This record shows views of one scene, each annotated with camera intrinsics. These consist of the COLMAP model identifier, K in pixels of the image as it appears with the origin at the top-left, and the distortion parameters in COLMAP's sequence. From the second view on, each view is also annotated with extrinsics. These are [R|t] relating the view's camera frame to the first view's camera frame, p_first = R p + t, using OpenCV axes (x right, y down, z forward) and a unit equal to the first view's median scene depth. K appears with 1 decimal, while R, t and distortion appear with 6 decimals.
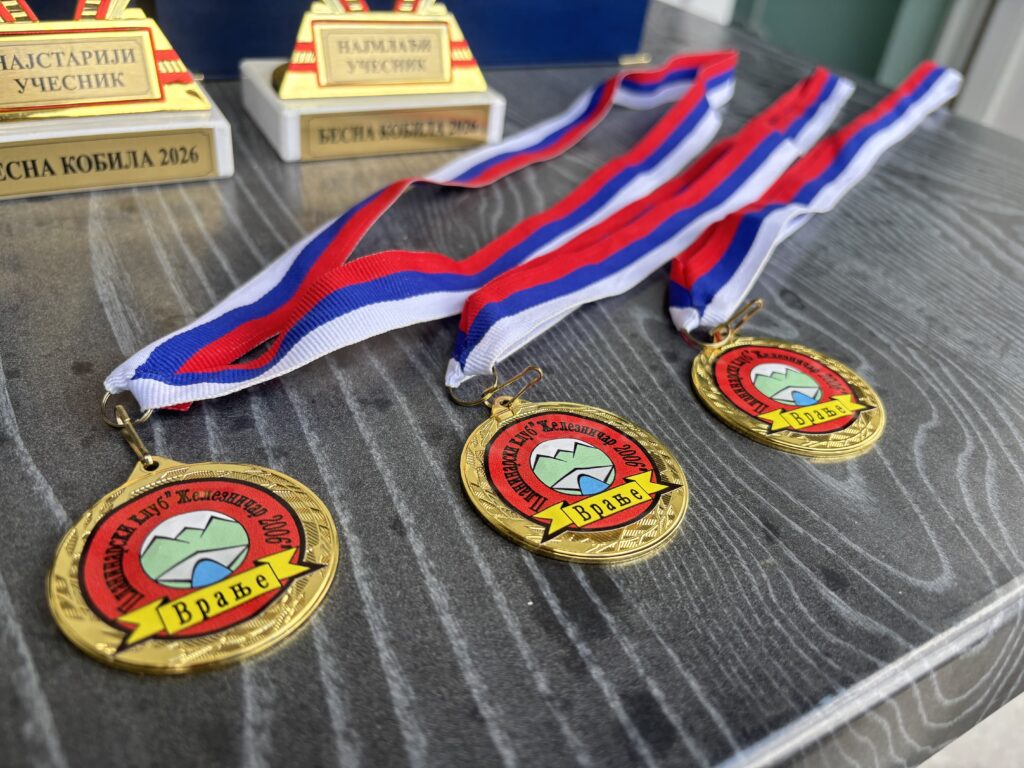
lens RADIAL K [[789.3, 0, 512.4], [0, 789.3, 387.2], [0, 0, 1]] dist [0.044418, -0.089401]
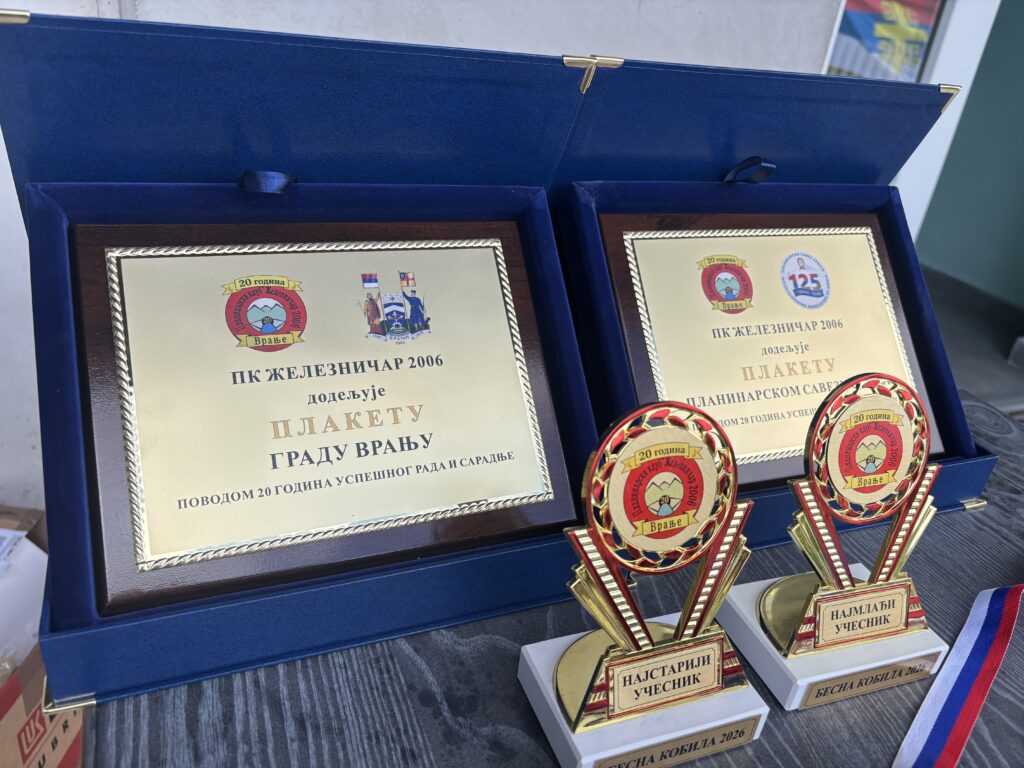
lens RADIAL K [[789.3, 0, 512.4], [0, 789.3, 387.2], [0, 0, 1]] dist [0.044418, -0.089401]
pose [[0.989445, 0.063802, -0.130105, -0.672798], [-0.085016, 0.982681, -0.164649, -0.630120], [0.117347, 0.173972, 0.977734, -0.373108]]
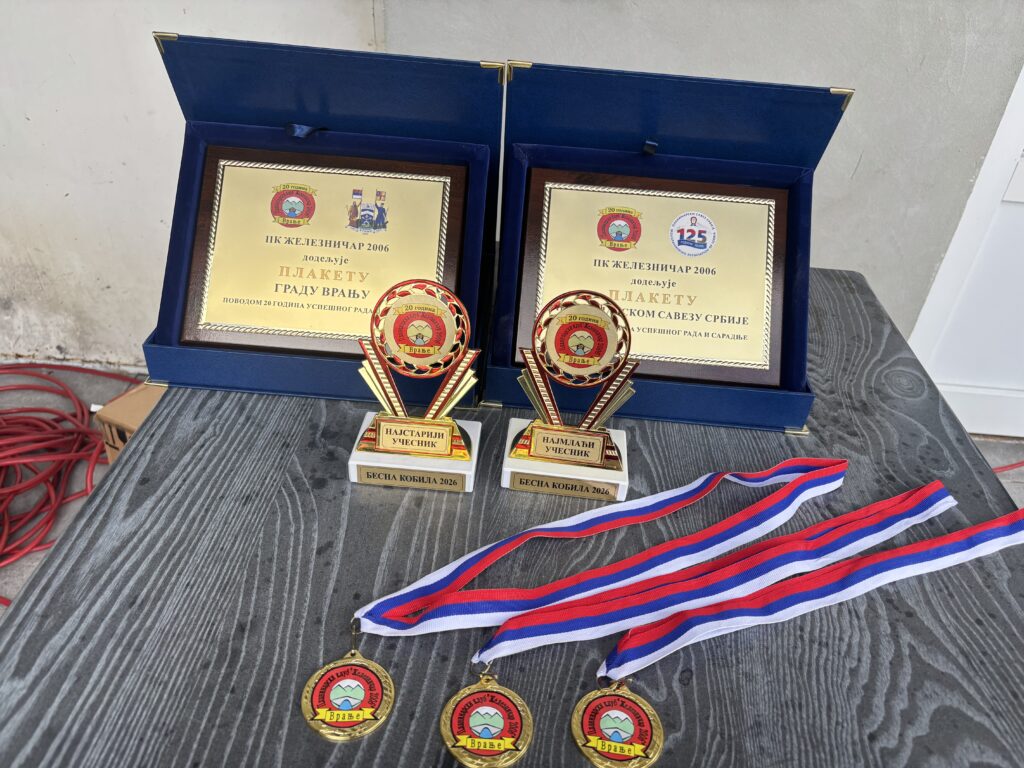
lens RADIAL K [[780.1, 0, 517.8], [0, 780.1, 382.0], [0, 0, 1]] dist [0.151137, -0.452048]
pose [[0.838214, 0.265658, -0.476260, 0.713608], [-0.306369, 0.951877, -0.008250, -0.625195], [0.451149, 0.152827, 0.879266, -0.867131]]
